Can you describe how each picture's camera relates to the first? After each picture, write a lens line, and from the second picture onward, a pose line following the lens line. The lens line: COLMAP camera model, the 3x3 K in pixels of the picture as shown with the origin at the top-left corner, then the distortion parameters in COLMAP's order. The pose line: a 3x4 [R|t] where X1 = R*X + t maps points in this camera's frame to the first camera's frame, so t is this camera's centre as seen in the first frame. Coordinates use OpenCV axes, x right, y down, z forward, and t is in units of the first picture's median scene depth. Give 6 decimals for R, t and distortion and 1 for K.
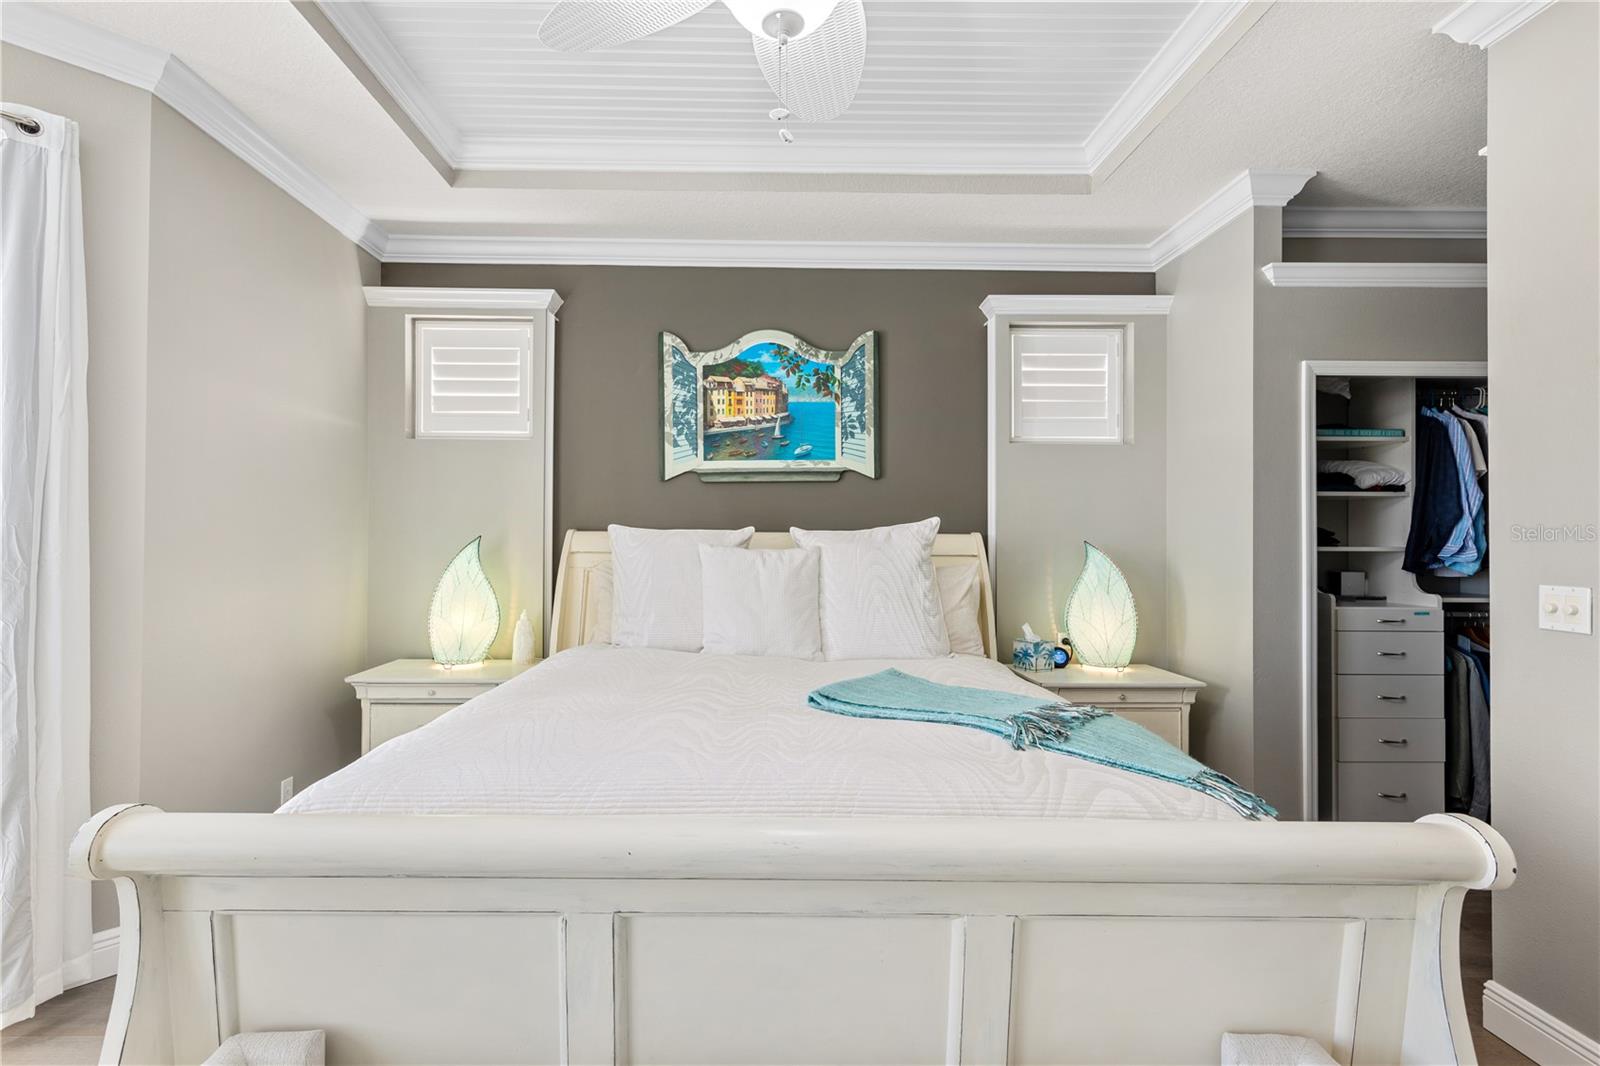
lens RADIAL K [[720.8, 0, 796.3], [0, 720.8, 532.0], [0, 0, 1]] dist [0.003810, 0.000311]
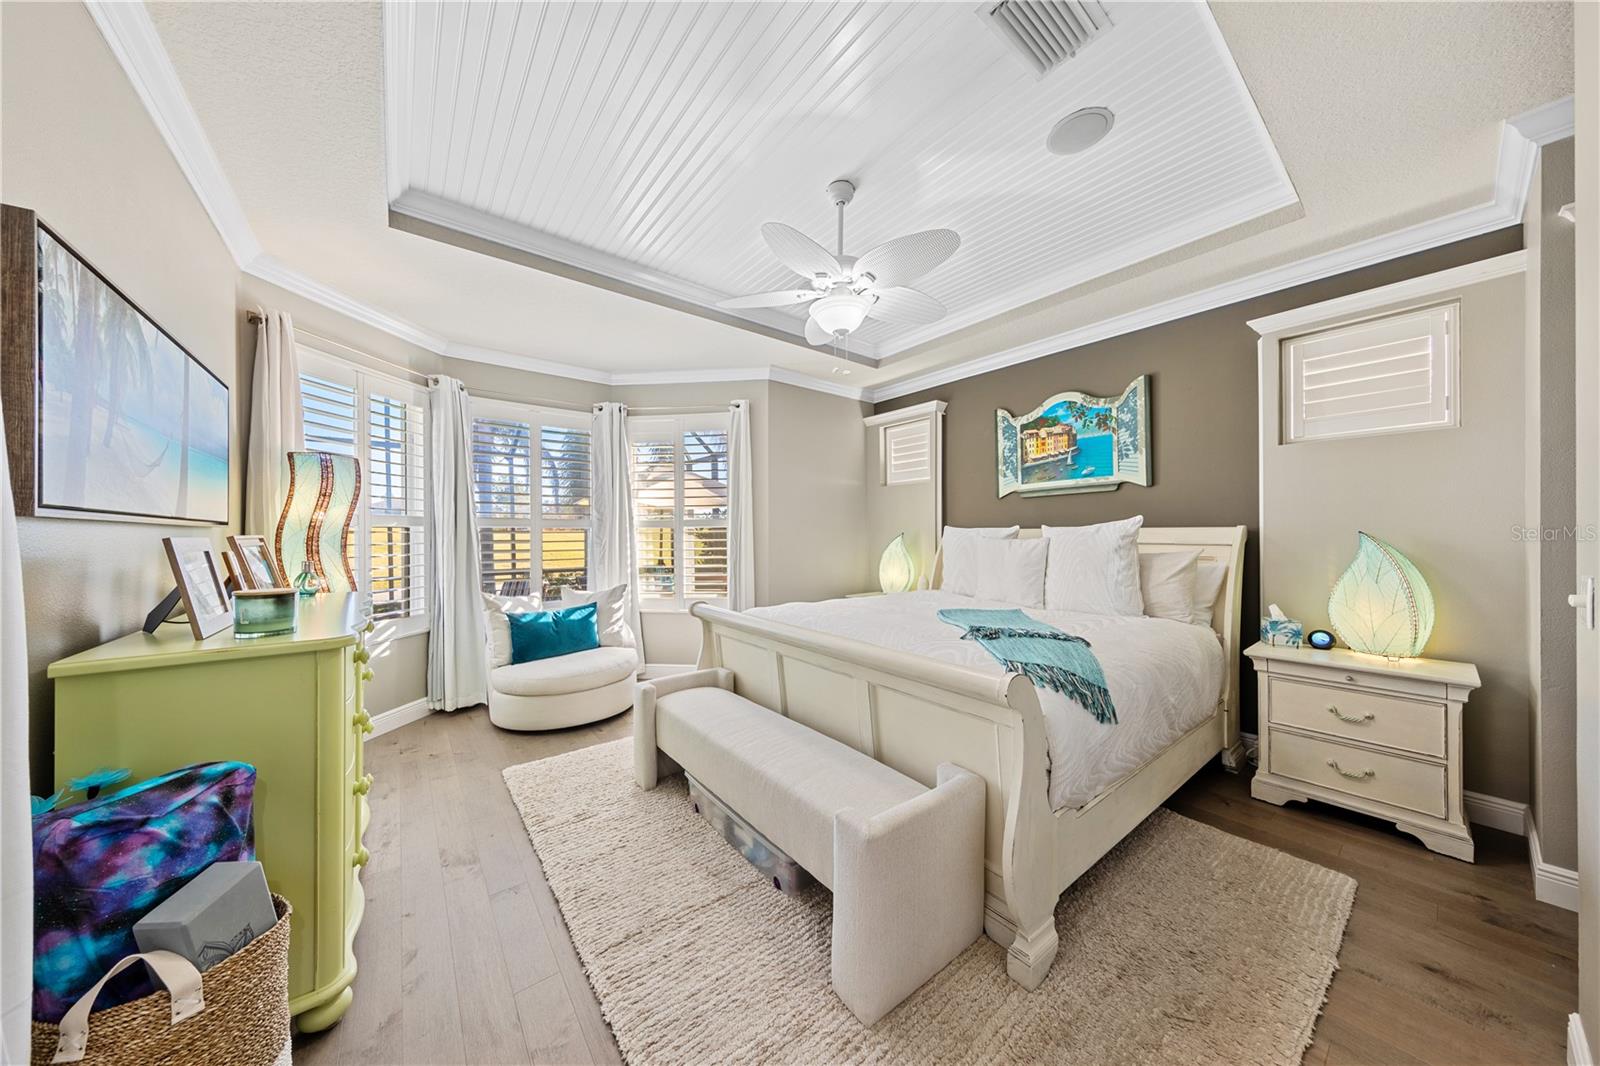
lens RADIAL K [[506.8, 0, 800.0], [0, 506.8, 537.2], [0, 0, 1]] dist [-0.002422, -0.000174]
pose [[0.605833, -0.003757, -0.795583, 0.467583], [0.014910, 0.999867, 0.006632, 0.003691], [0.795452, -0.015880, 0.605808, -0.074641]]
